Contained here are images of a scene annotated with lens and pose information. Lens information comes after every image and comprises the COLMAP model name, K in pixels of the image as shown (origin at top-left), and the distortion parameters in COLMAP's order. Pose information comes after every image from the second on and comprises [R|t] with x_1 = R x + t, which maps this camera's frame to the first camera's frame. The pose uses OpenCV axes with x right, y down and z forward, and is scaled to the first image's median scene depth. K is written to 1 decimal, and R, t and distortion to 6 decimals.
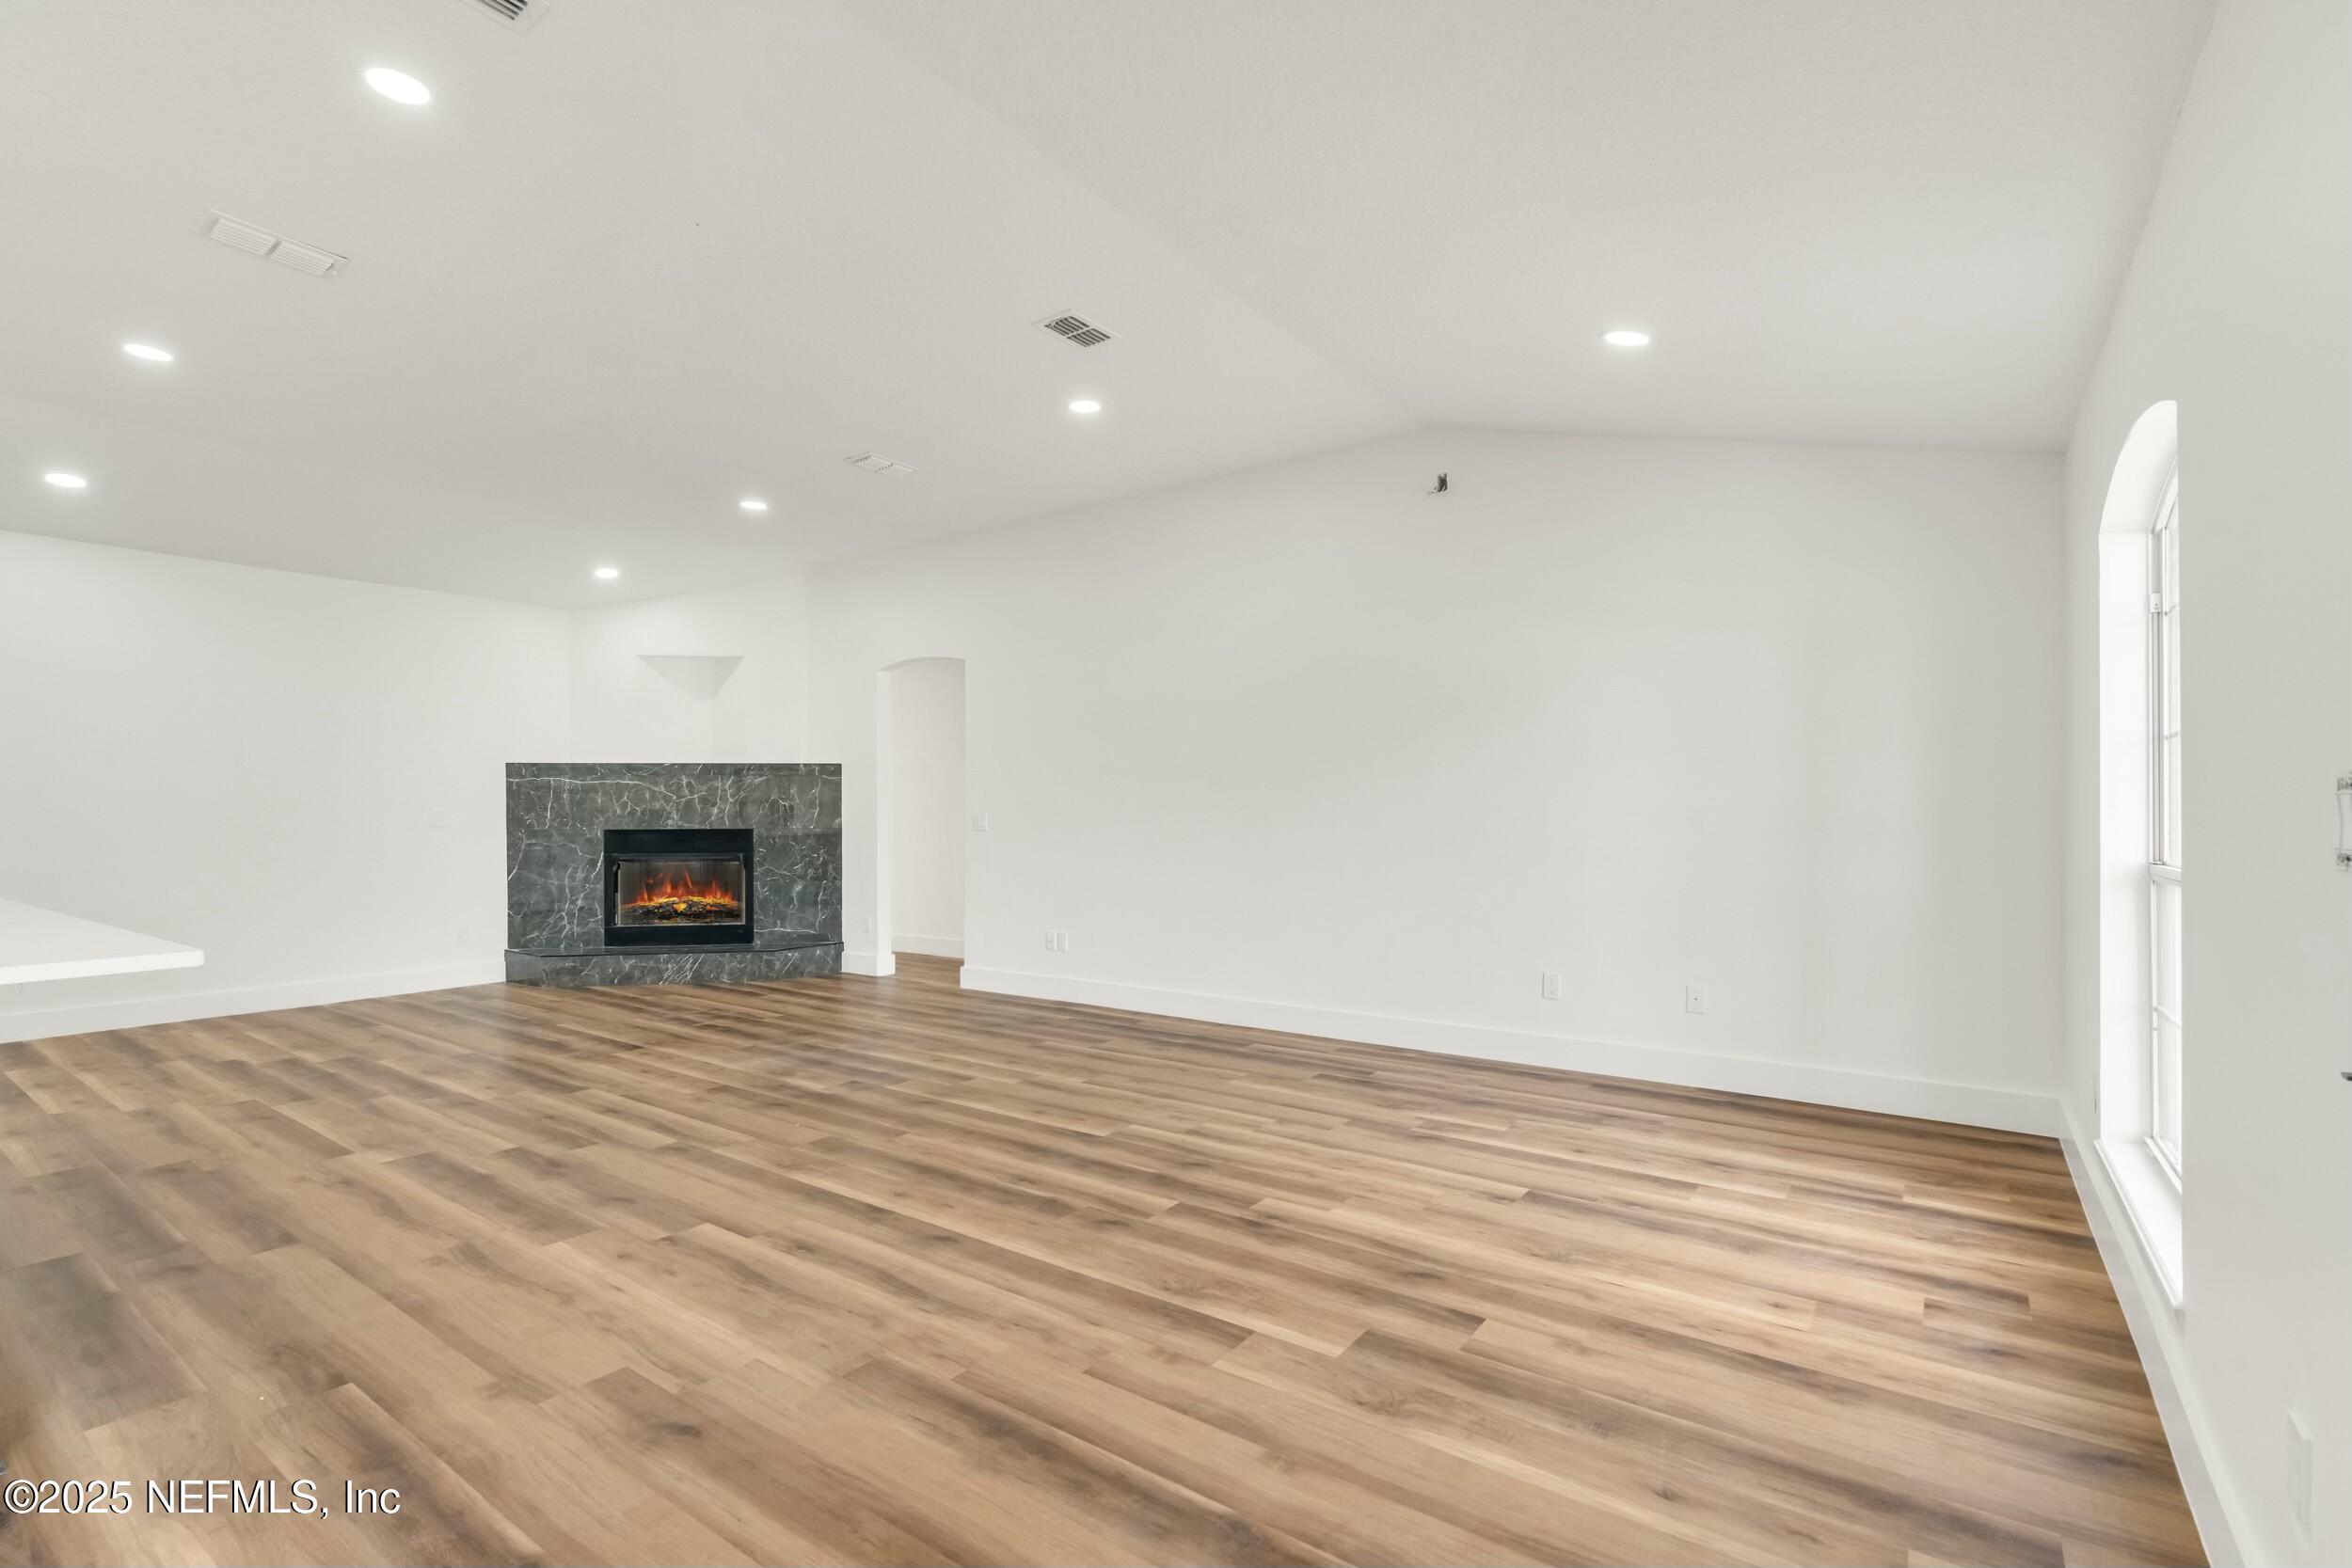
lens RADIAL K [[1066.8, 0, 1176.9], [0, 1066.8, 809.4], [0, 0, 1]] dist [-0.012028, 0.005014]
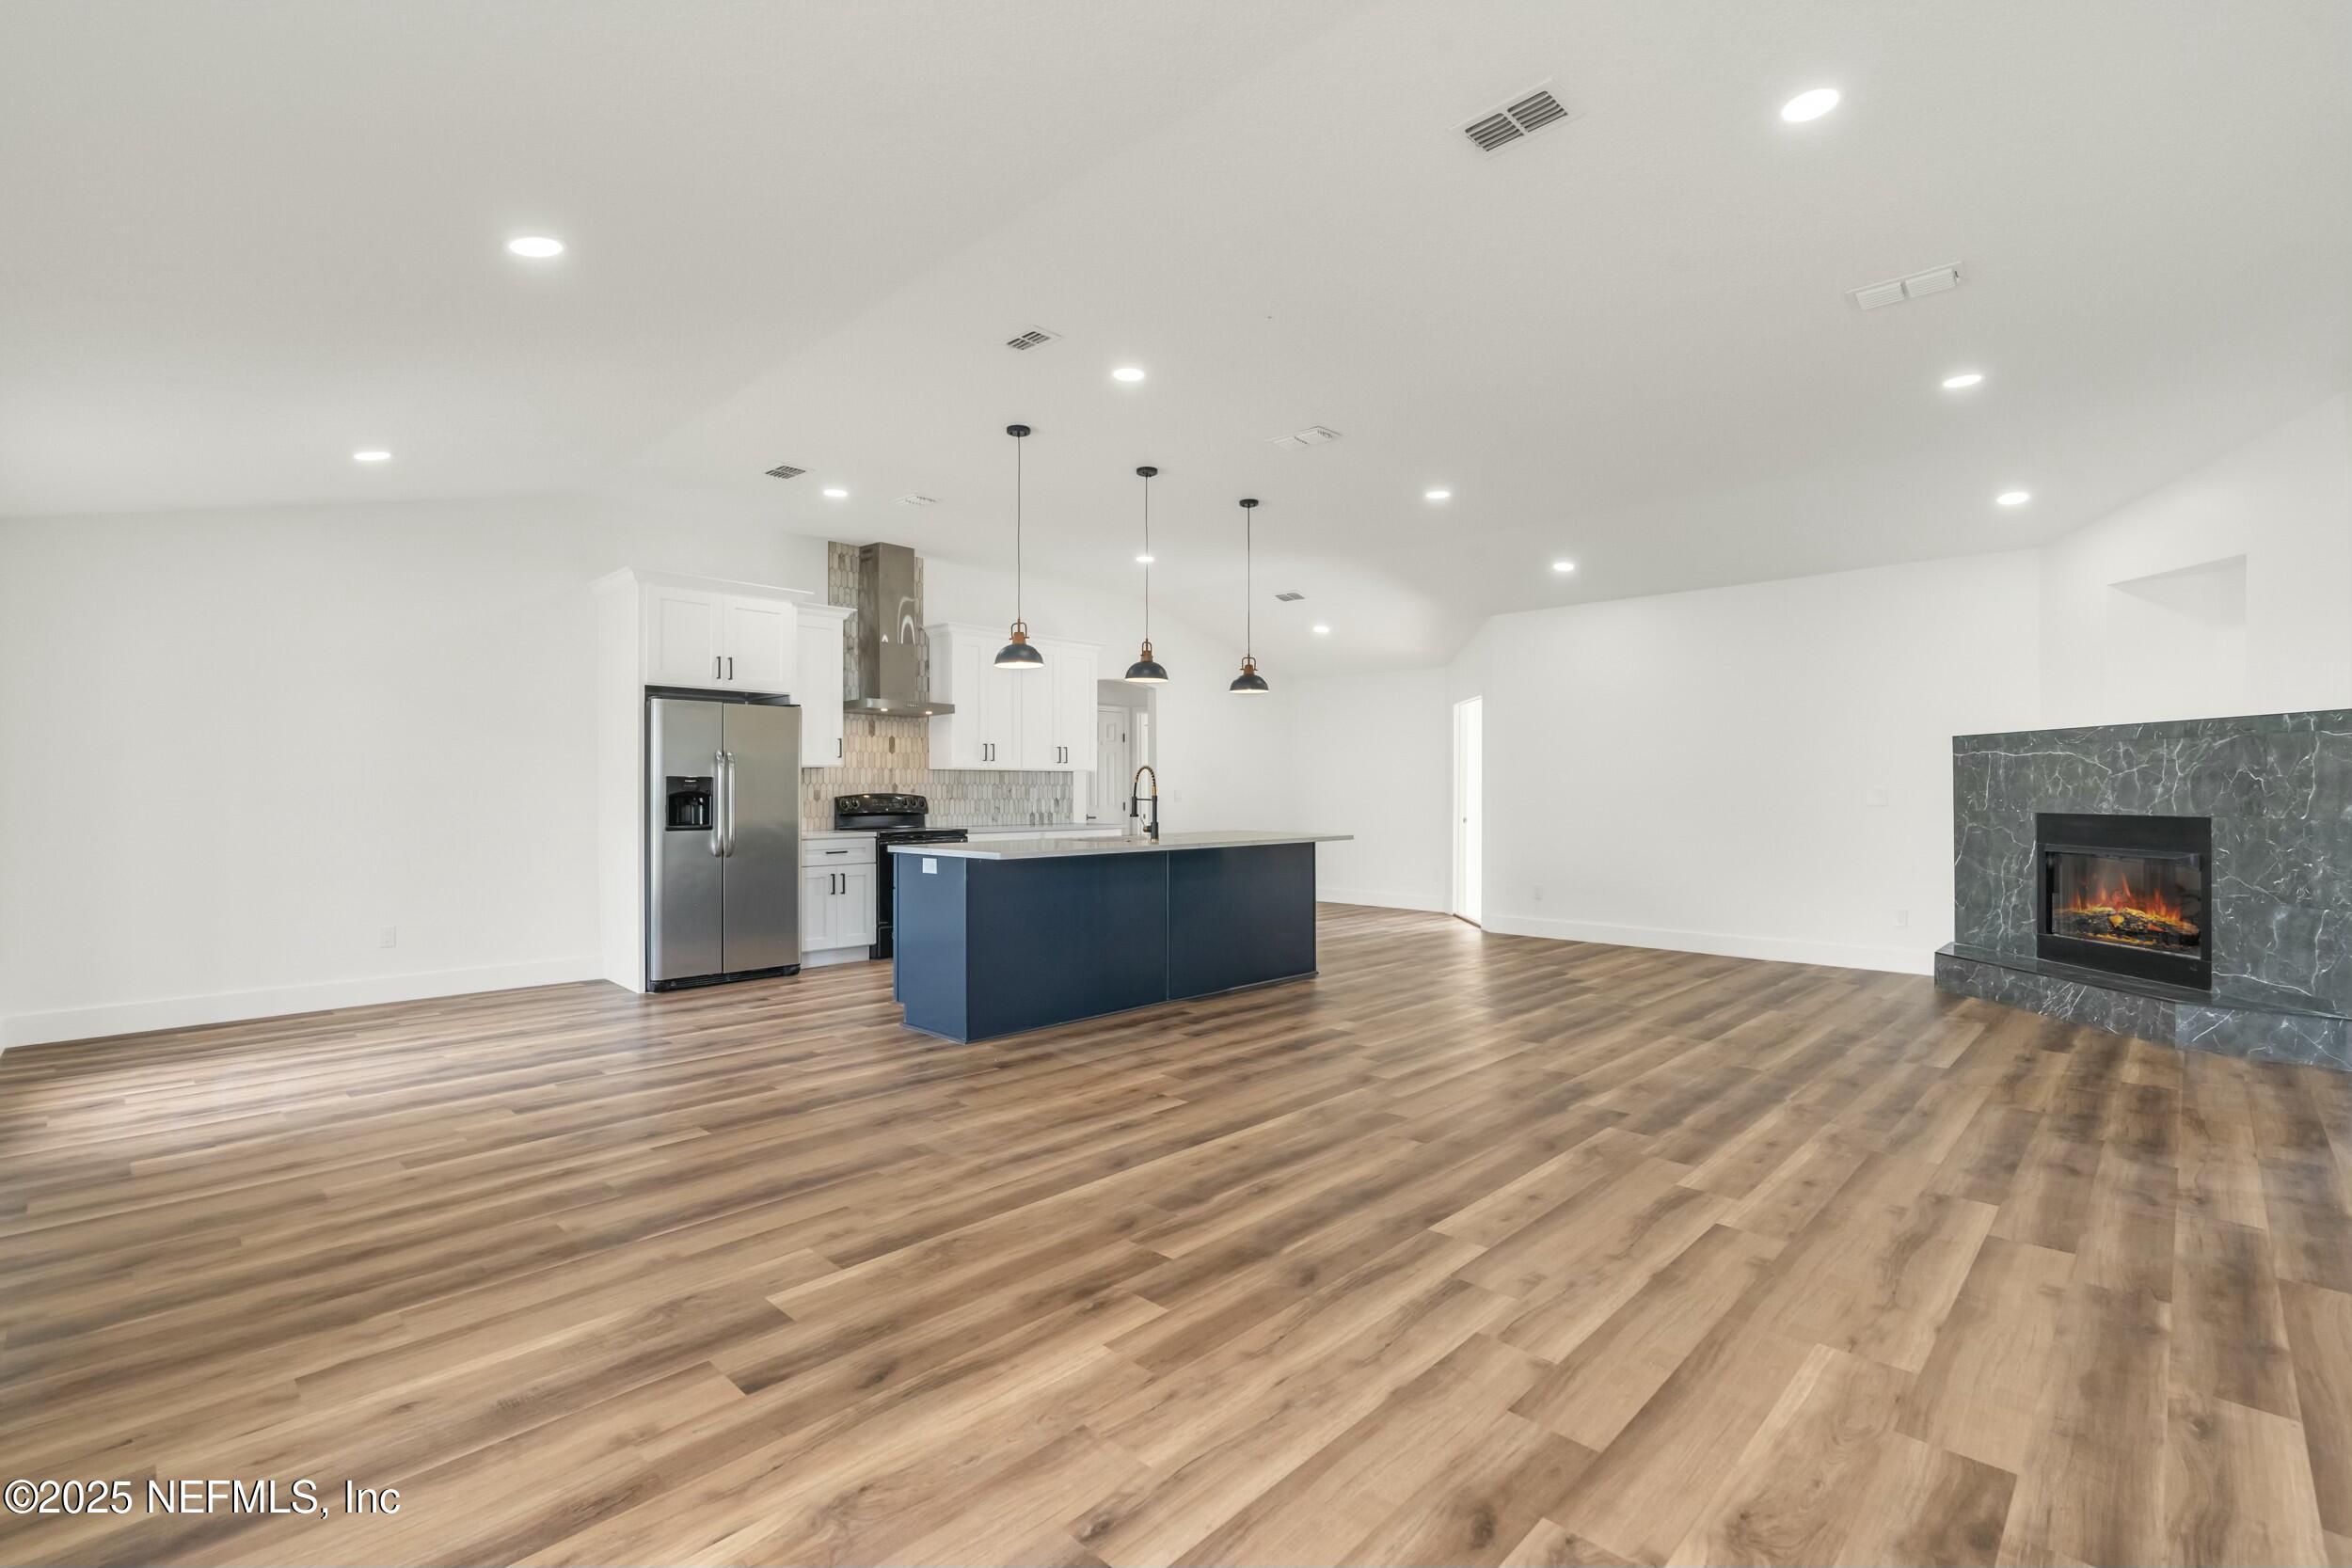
lens RADIAL K [[1066.8, 0, 1180.2], [0, 1066.8, 785.5], [0, 0, 1]] dist [-0.012028, 0.005014]
pose [[-0.142637, -0.001059, -0.989774, 0.555832], [0.000417, 0.999999, -0.001130, -0.001470], [0.989775, -0.000574, -0.142637, 0.754339]]
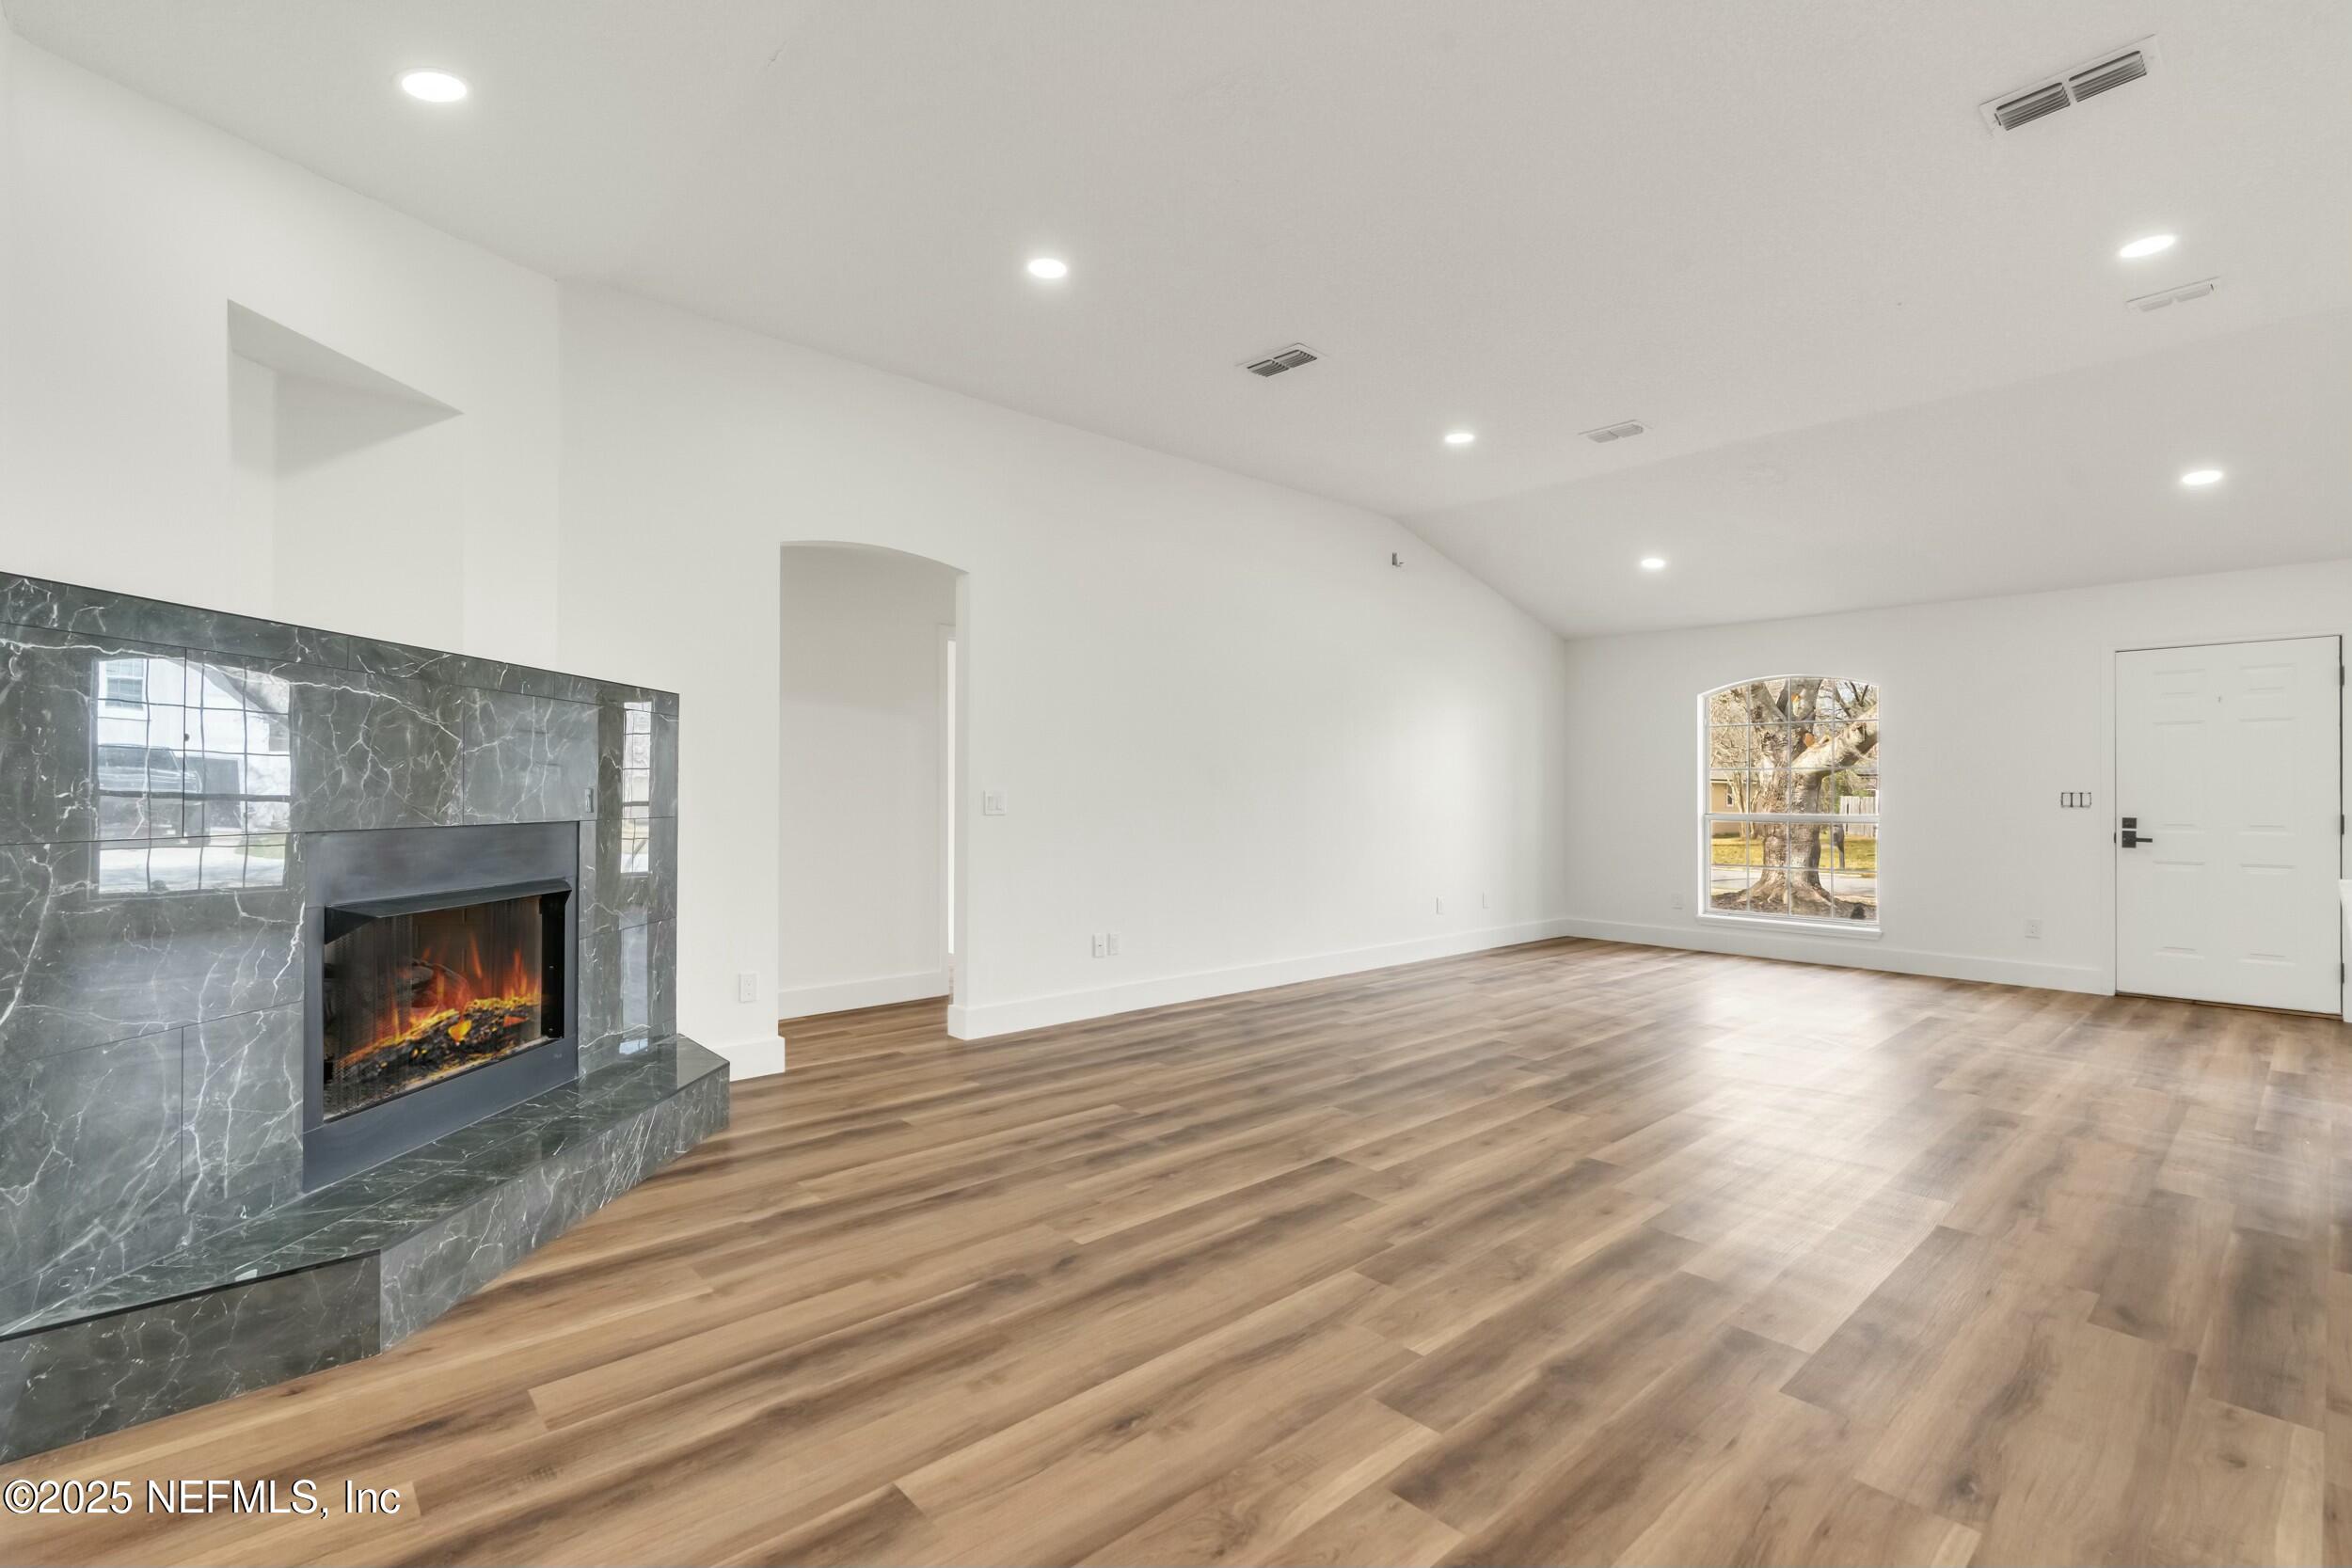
lens RADIAL K [[1066.8, 0, 1187.8], [0, 1066.8, 782.9], [0, 0, 1]] dist [-0.012028, 0.005014]
pose [[0.198149, 0.016277, 0.980037, -1.279871], [-0.006131, 0.999863, -0.015367, 0.011821], [-0.980153, -0.002963, 0.198221, 1.074766]]
